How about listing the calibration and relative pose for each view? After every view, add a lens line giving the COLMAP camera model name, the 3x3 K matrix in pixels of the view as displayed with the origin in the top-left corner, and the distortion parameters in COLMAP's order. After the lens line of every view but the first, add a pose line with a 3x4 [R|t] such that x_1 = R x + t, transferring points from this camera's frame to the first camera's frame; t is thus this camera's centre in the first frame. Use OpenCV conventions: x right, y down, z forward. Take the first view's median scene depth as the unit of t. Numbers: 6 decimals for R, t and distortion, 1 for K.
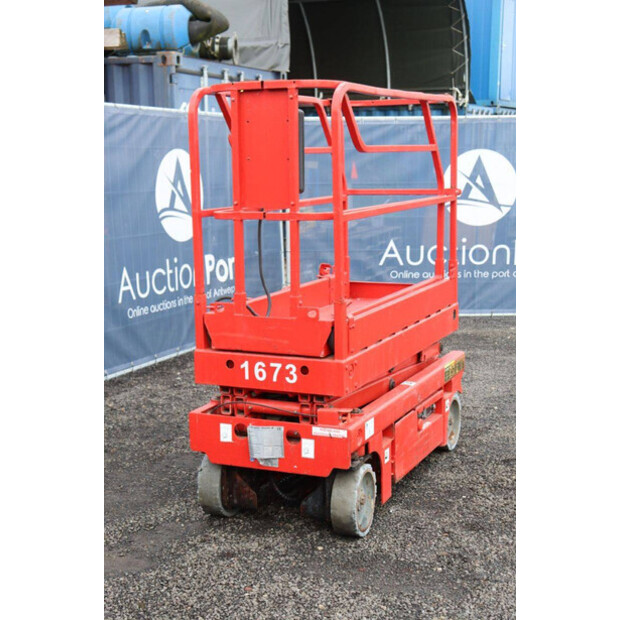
lens RADIAL K [[1017.9, 0, 310.0], [0, 1017.9, 310.0], [0, 0, 1]] dist [0.143586, 0.037074]
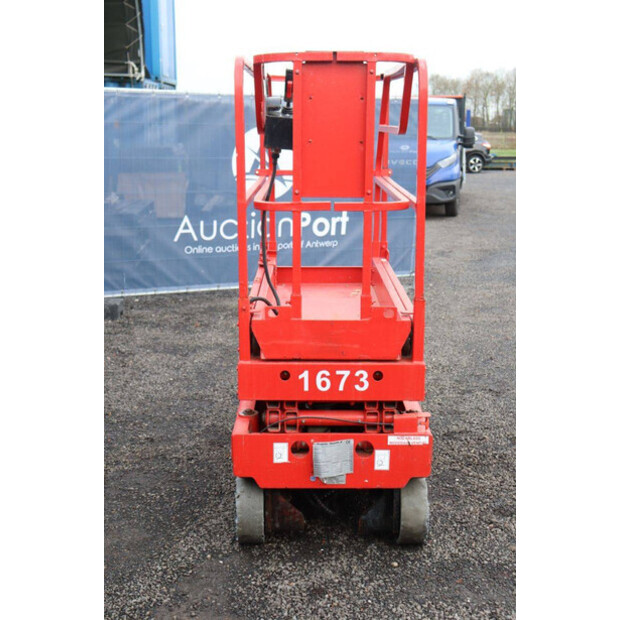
lens RADIAL K [[910.3, 0, 310.0], [0, 910.3, 310.0], [0, 0, 1]] dist [0.096406, 0.034442]
pose [[0.910297, -0.067233, 0.408458, -0.378550], [0.047300, 0.997153, 0.058721, -0.048679], [-0.411244, -0.034133, 0.910886, 0.278460]]
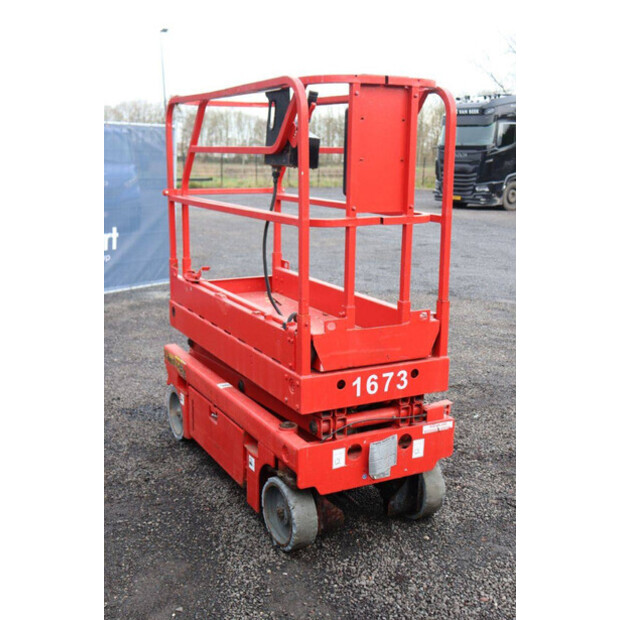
lens RADIAL K [[752.6, 0, 310.0], [0, 752.6, 310.0], [0, 0, 1]] dist [-0.005348, 0.012641]
pose [[0.621560, -0.141927, 0.770403, -0.611649], [0.101185, 0.989758, 0.100702, -0.084706], [-0.776804, 0.015361, 0.629555, 0.598189]]
